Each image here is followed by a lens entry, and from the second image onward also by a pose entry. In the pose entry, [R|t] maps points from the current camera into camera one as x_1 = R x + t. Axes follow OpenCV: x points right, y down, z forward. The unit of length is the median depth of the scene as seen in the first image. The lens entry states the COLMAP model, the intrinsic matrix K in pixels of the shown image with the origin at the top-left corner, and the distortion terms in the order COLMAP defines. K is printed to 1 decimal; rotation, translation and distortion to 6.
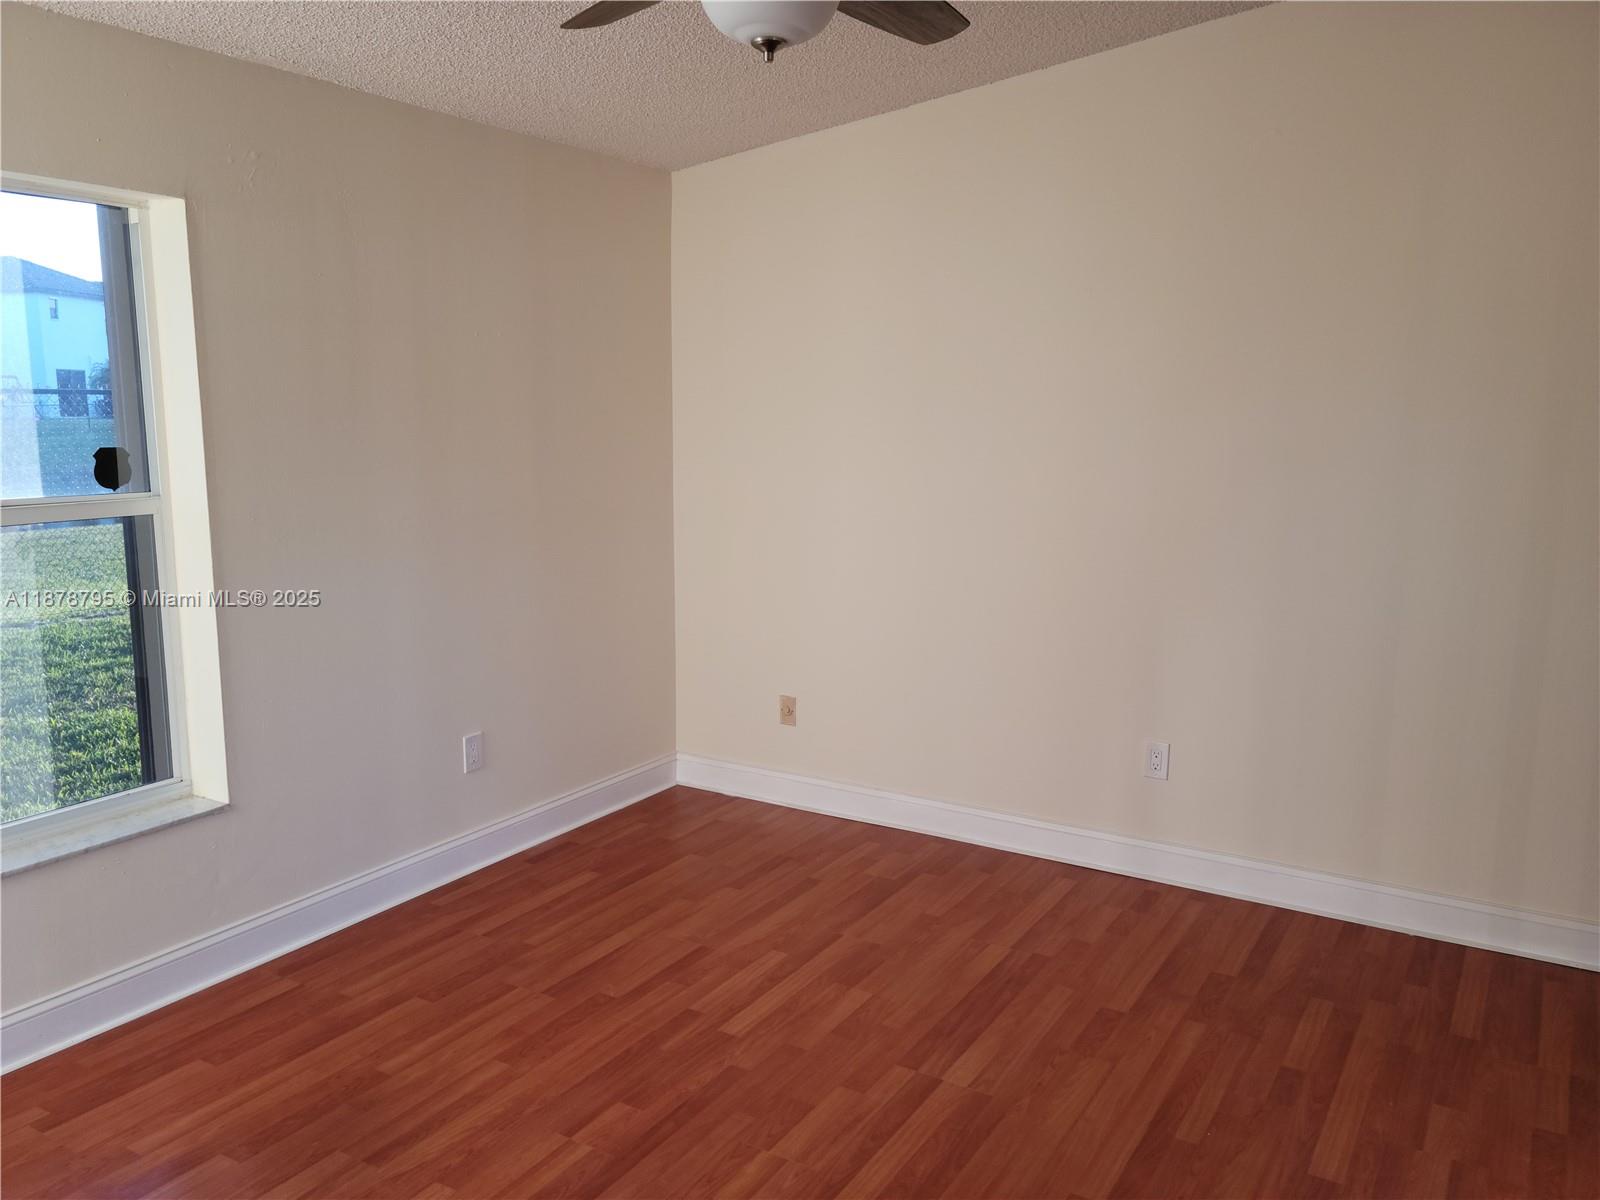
lens RADIAL K [[1261.9, 0, 781.9], [0, 1261.9, 595.4], [0, 0, 1]] dist [0.120414, -0.143087]
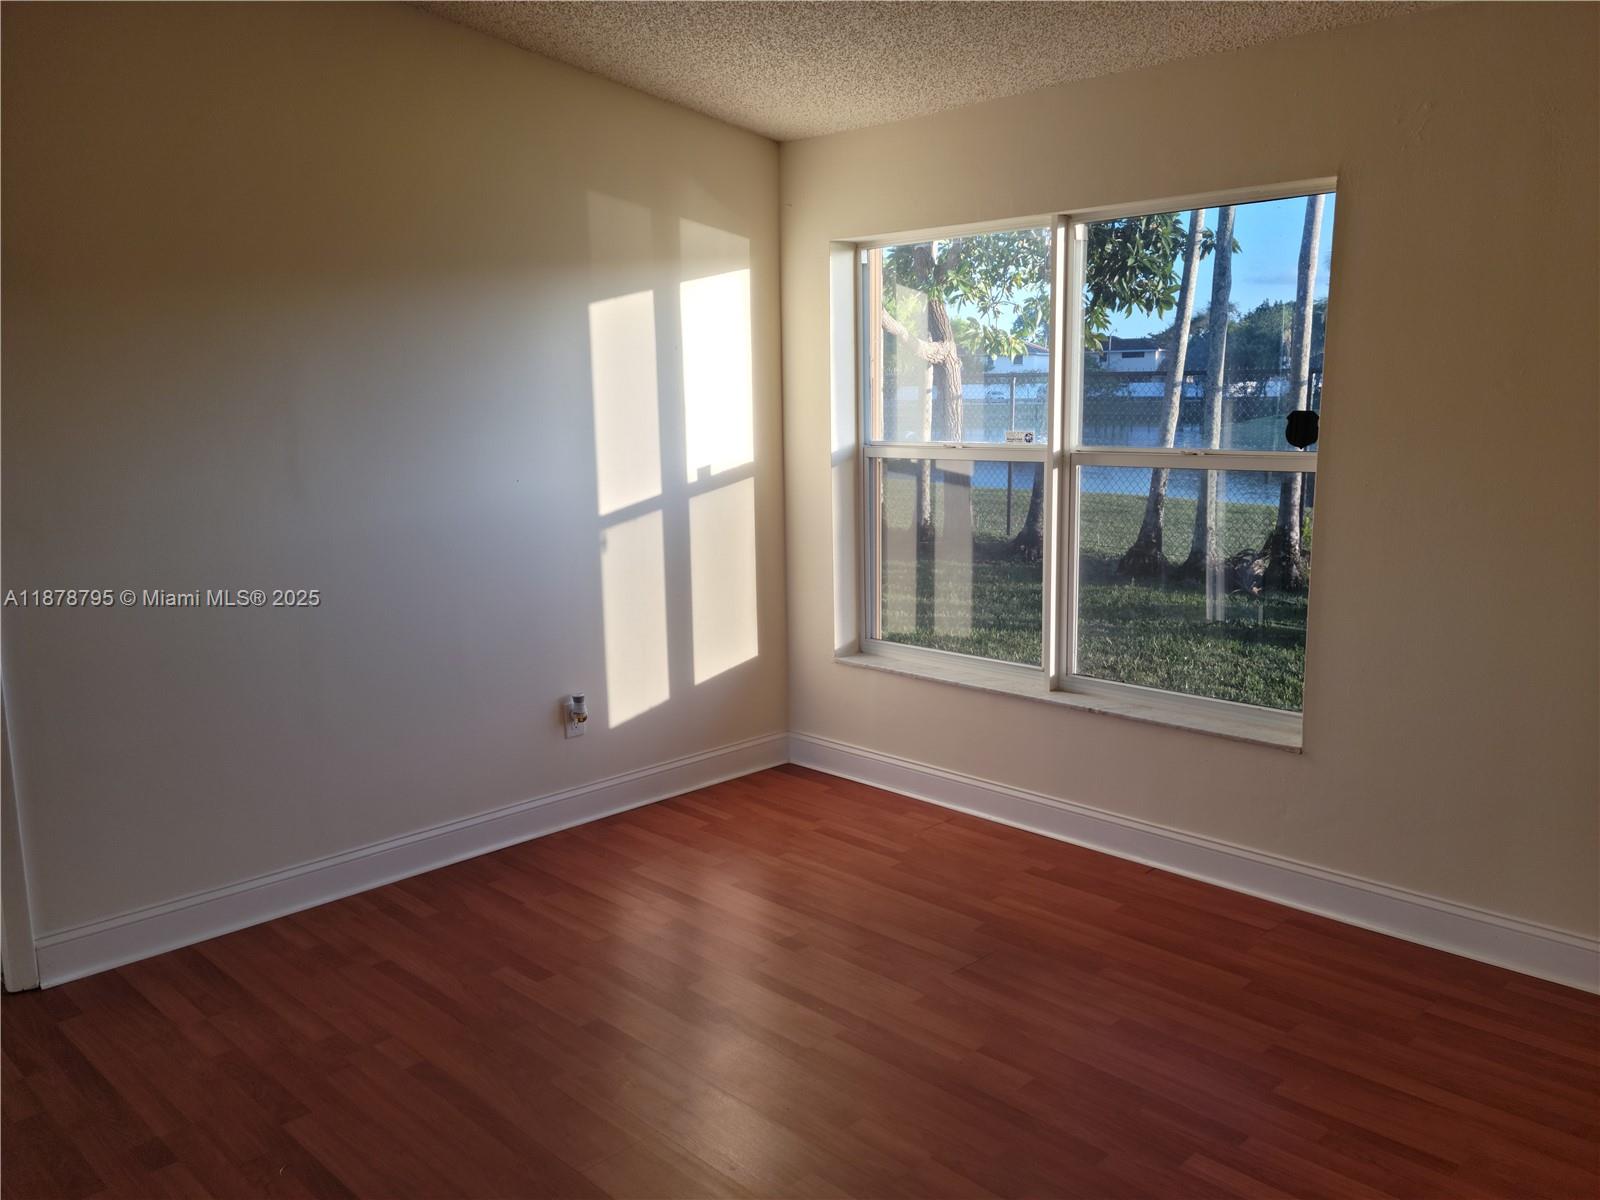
lens RADIAL K [[1261.9, 0, 781.9], [0, 1261.9, 595.4], [0, 0, 1]] dist [0.120414, -0.143087]
pose [[-0.239843, 0.164574, -0.956760, 0.700744], [-0.128880, 0.971406, 0.199401, -0.123379], [0.962219, 0.171132, -0.211774, 0.824902]]
